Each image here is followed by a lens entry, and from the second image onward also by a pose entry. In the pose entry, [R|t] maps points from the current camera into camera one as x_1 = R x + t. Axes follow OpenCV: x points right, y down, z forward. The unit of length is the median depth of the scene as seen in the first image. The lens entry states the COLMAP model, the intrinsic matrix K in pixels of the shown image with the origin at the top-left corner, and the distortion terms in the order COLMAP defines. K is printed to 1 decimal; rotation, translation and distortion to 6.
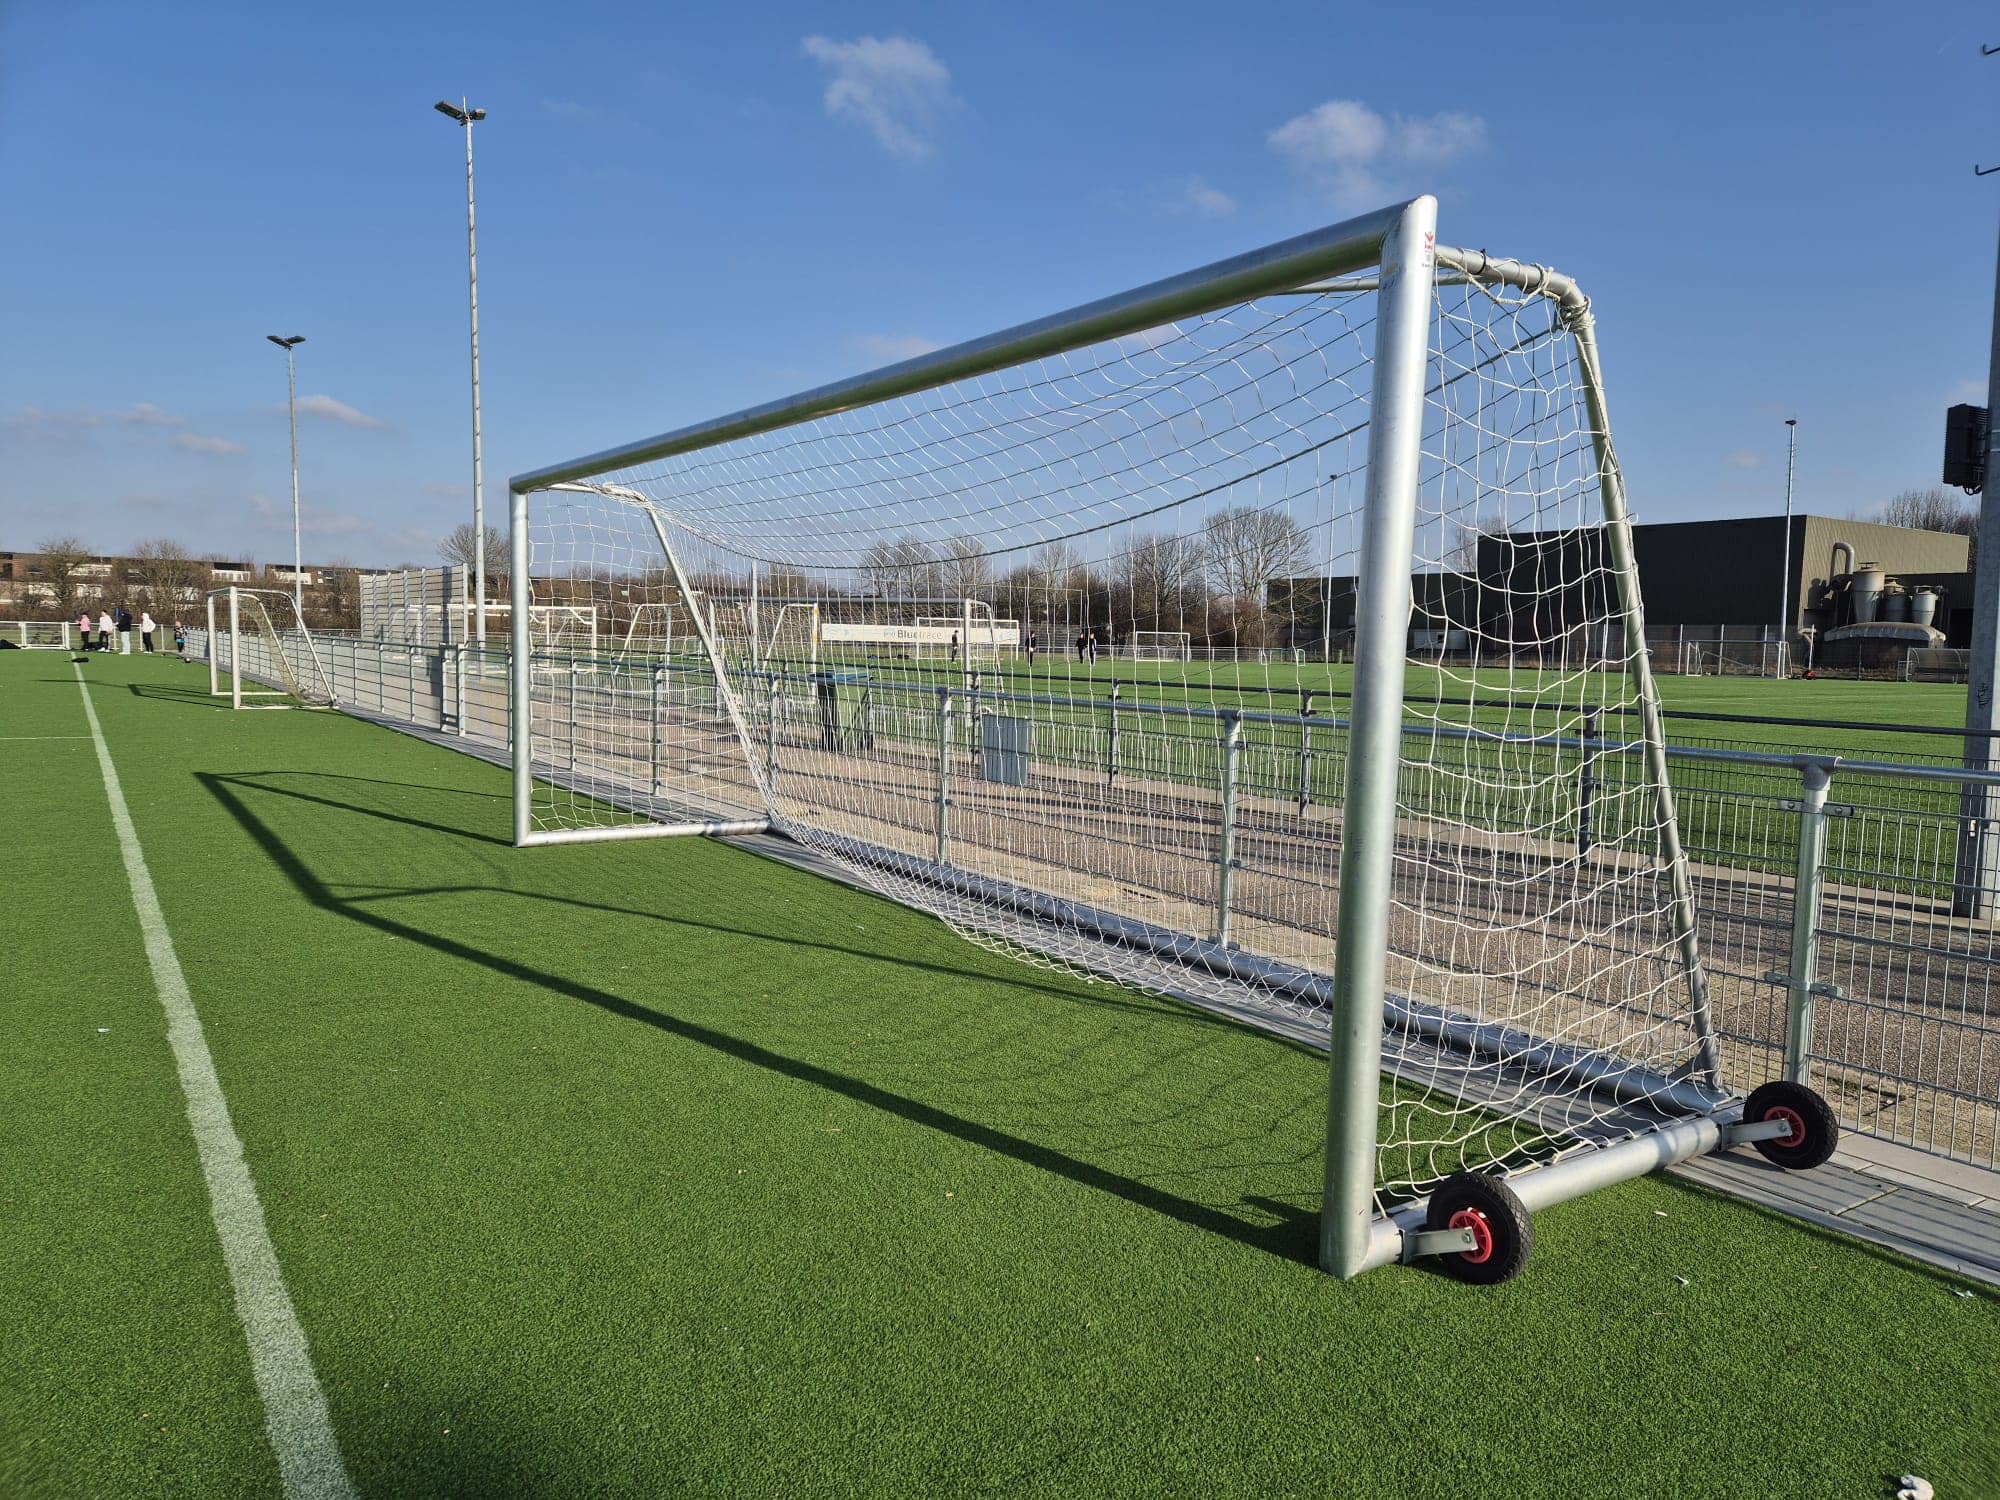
lens RADIAL K [[1495.4, 0, 1000.0], [0, 1495.4, 750.0], [0, 0, 1]] dist [0.091702, -0.091687]
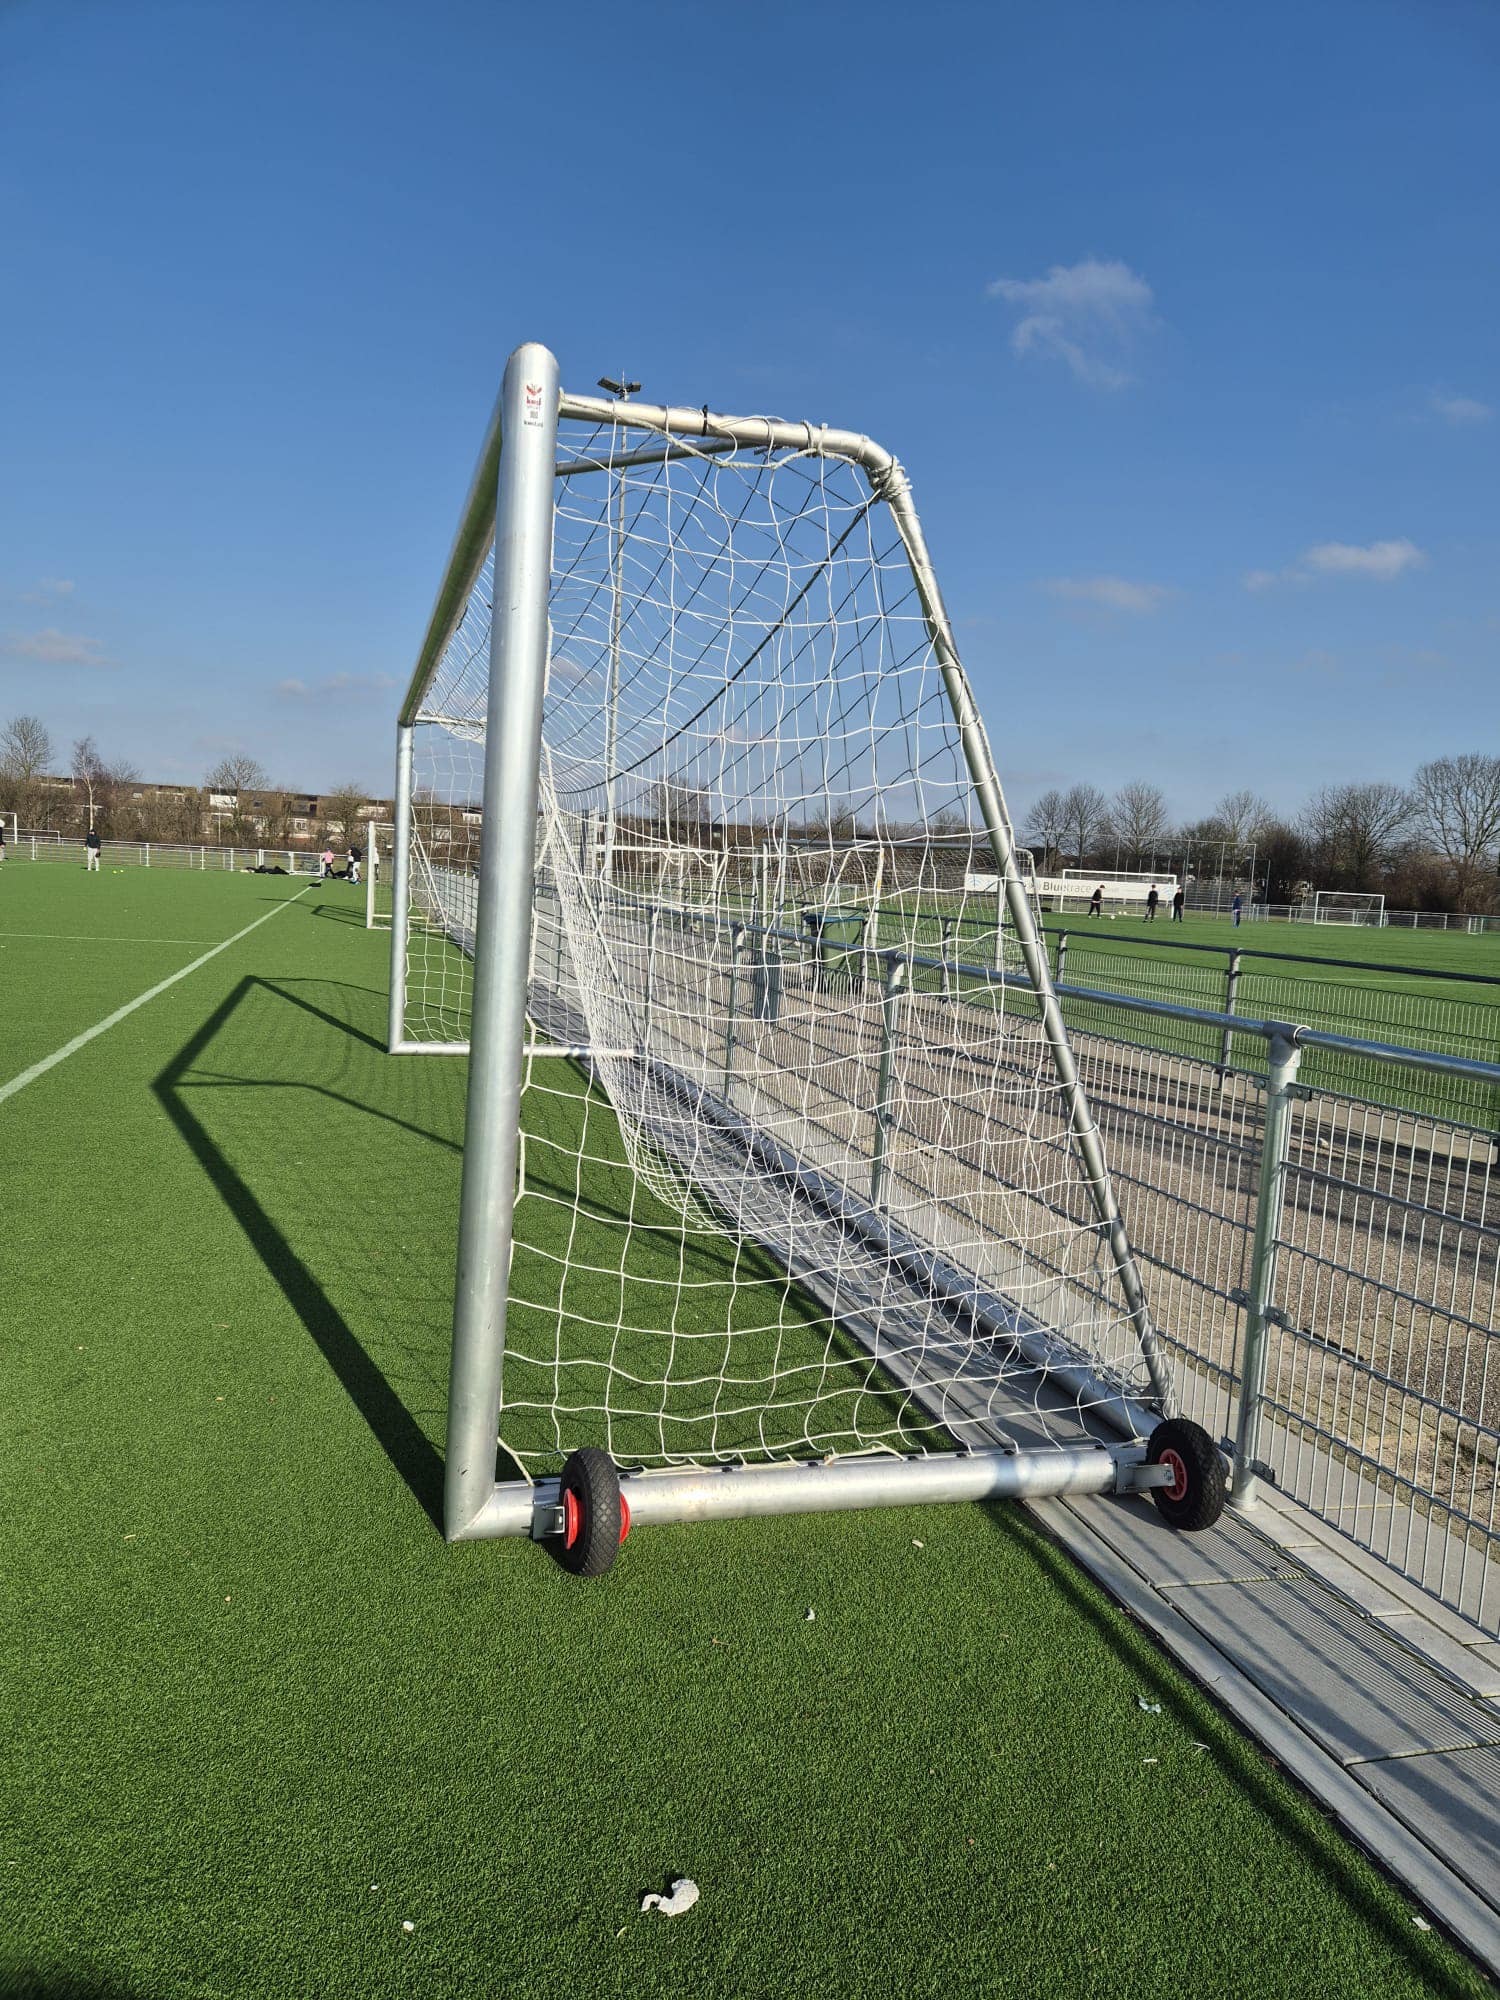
lens RADIAL K [[1495.4, 0, 750.0], [0, 1495.4, 1000.0], [0, 0, 1]] dist [0.091702, -0.091687]
pose [[0.932633, 0.059855, -0.355826, 0.119318], [-0.061409, 0.998089, 0.006936, 0.000910], [0.355561, 0.015383, 0.934526, 0.034522]]
